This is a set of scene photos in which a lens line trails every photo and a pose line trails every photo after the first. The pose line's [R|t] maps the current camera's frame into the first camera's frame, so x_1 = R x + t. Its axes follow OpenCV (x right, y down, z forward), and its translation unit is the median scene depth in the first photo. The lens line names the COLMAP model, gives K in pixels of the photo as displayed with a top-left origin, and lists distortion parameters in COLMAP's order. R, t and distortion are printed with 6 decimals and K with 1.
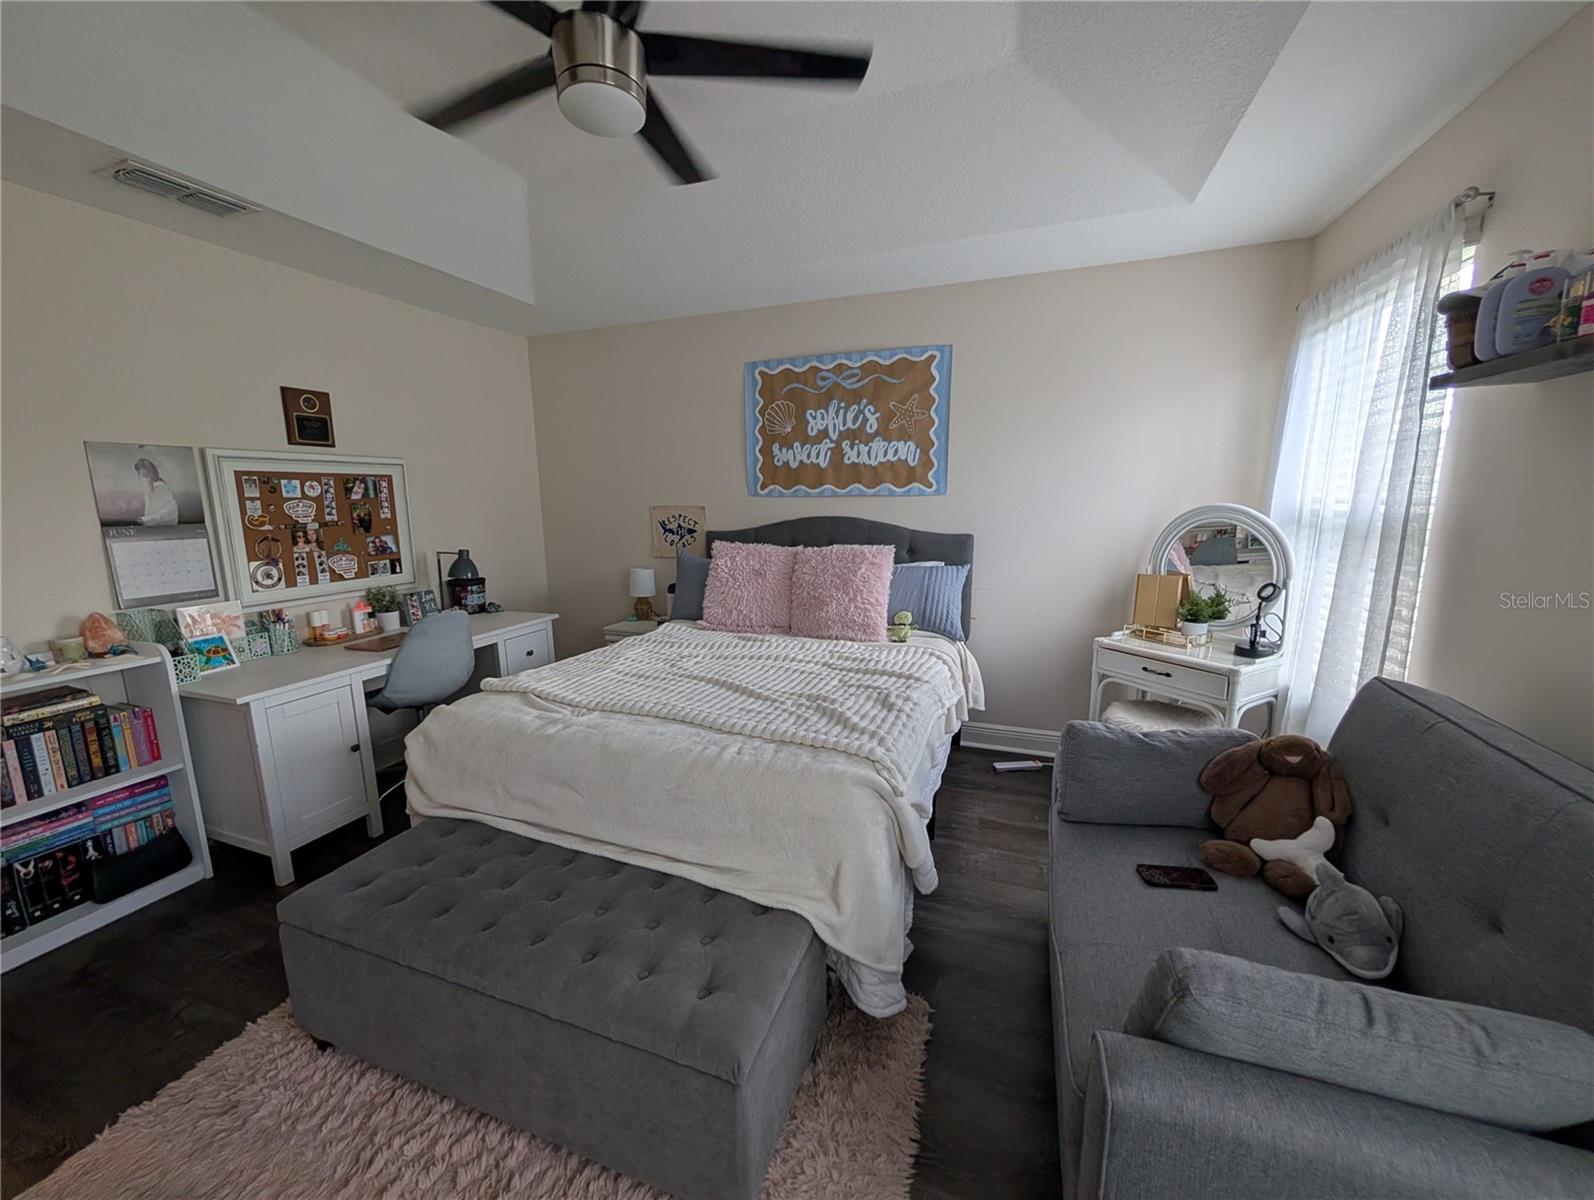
lens RADIAL K [[611.2, 0, 792.5], [0, 611.2, 601.3], [0, 0, 1]] dist [-0.000232, 0.000072]
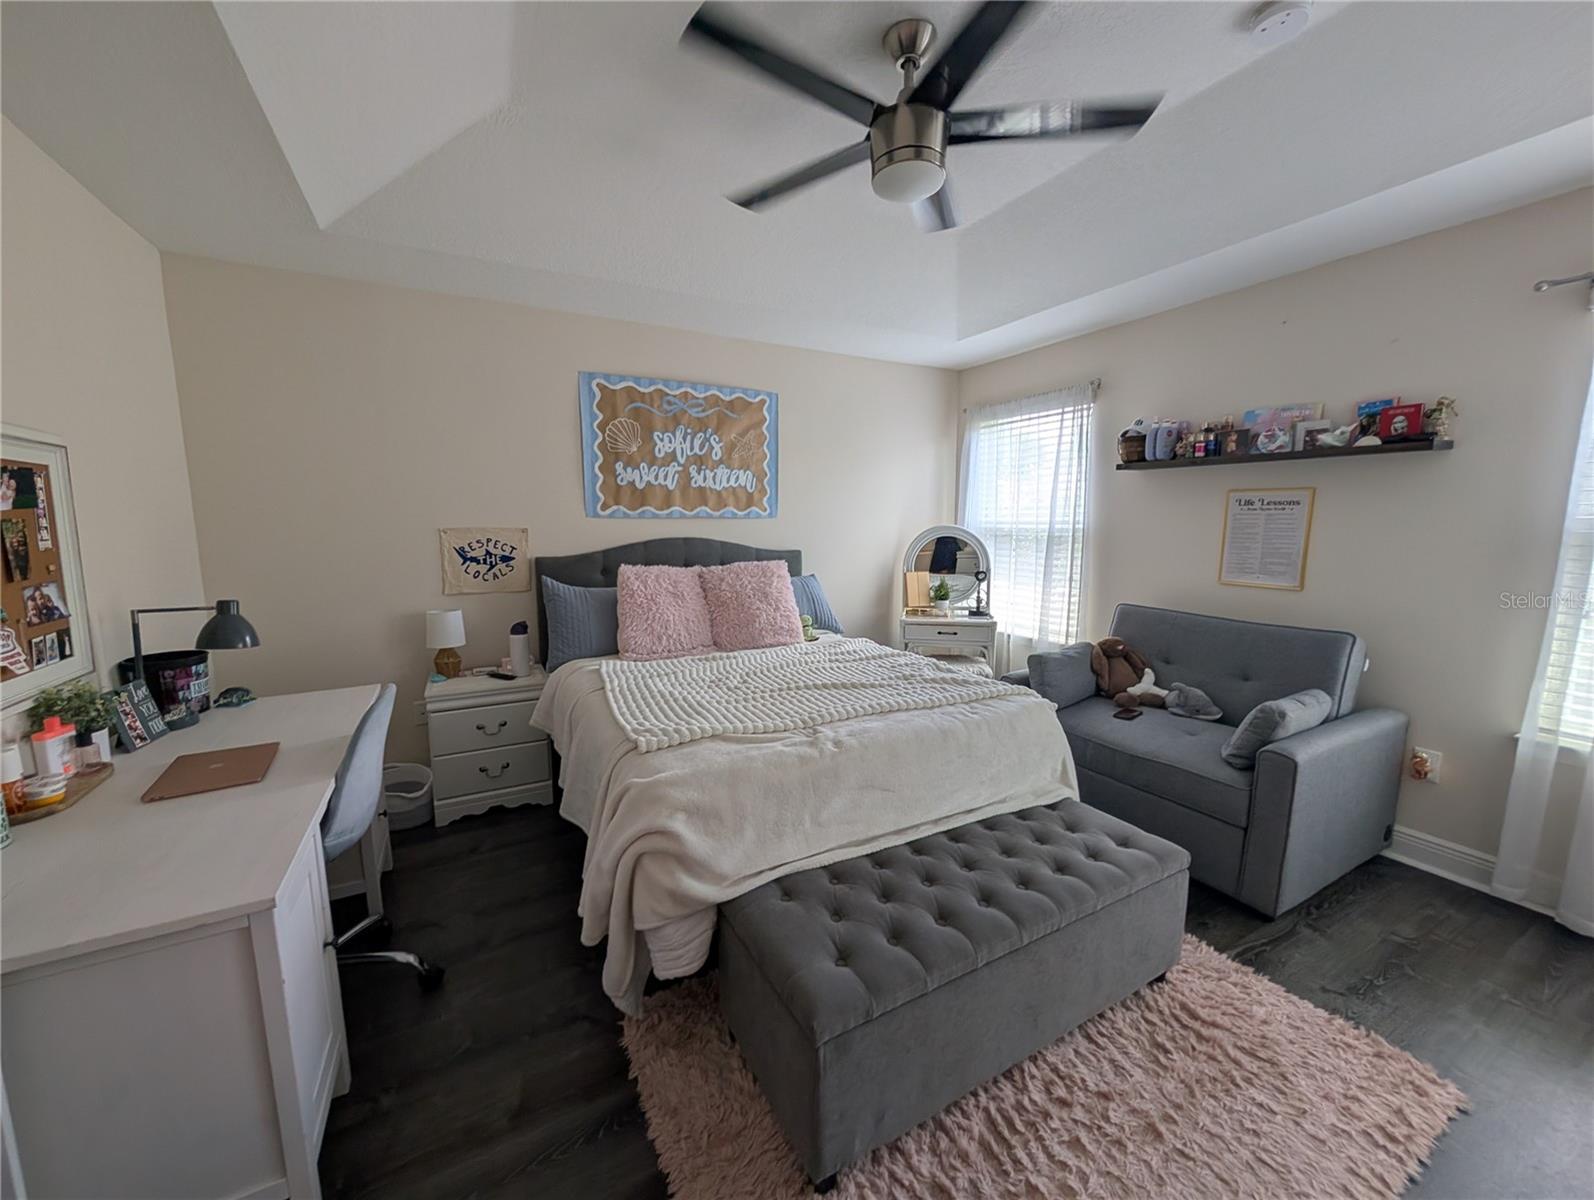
lens RADIAL K [[611.2, 0, 788.9], [0, 611.2, 604.1], [0, 0, 1]] dist [-0.000232, 0.000072]
pose [[0.657155, -0.093476, 0.747936, -0.616518], [0.124363, 0.992128, 0.014726, -0.021925], [-0.743425, 0.083338, 0.663607, 0.204459]]
